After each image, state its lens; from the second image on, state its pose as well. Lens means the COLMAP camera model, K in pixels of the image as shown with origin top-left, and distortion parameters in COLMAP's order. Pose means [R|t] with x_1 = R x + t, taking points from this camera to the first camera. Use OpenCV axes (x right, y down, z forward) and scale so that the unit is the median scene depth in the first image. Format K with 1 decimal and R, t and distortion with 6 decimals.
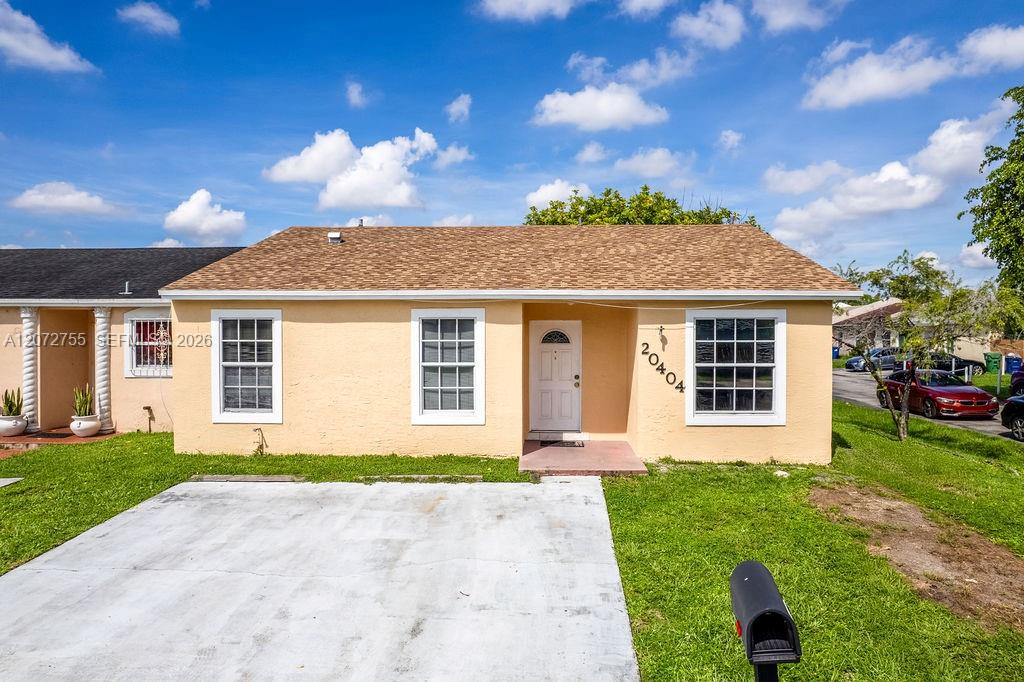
lens RADIAL K [[659.2, 0, 511.9], [0, 659.2, 358.6], [0, 0, 1]] dist [-0.005722, -0.000236]
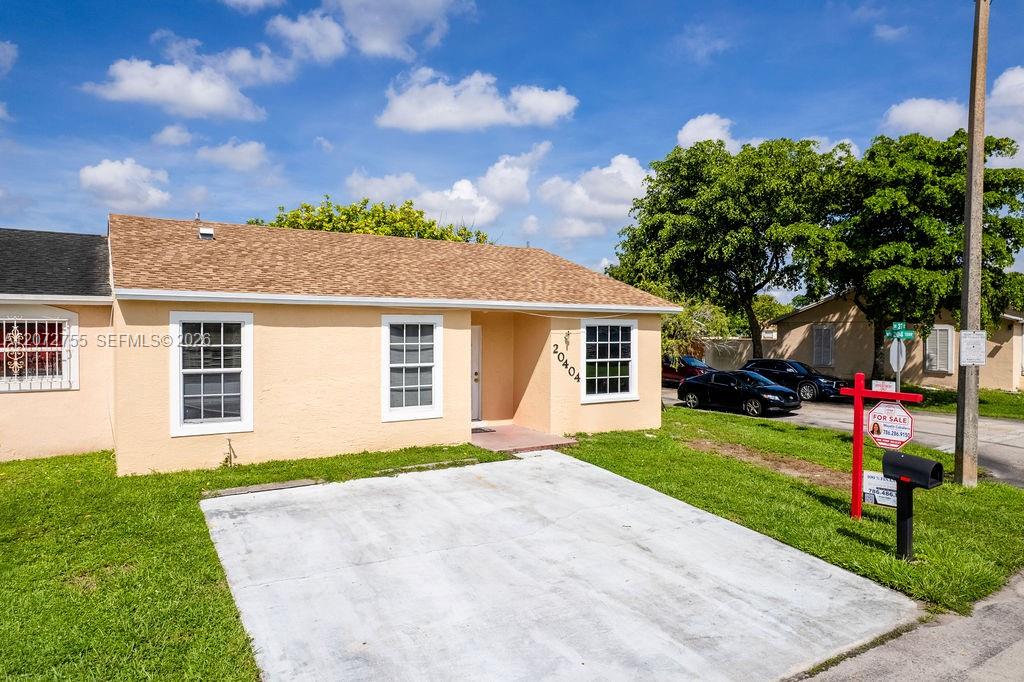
lens RADIAL K [[658.3, 0, 512.0], [0, 658.3, 341.0], [0, 0, 1]] dist [-0.033386, -0.000899]
pose [[0.819078, -0.005709, 0.573654, -0.592777], [0.020797, 0.999589, -0.019748, -0.006577], [-0.573305, 0.028105, 0.818860, -0.002576]]
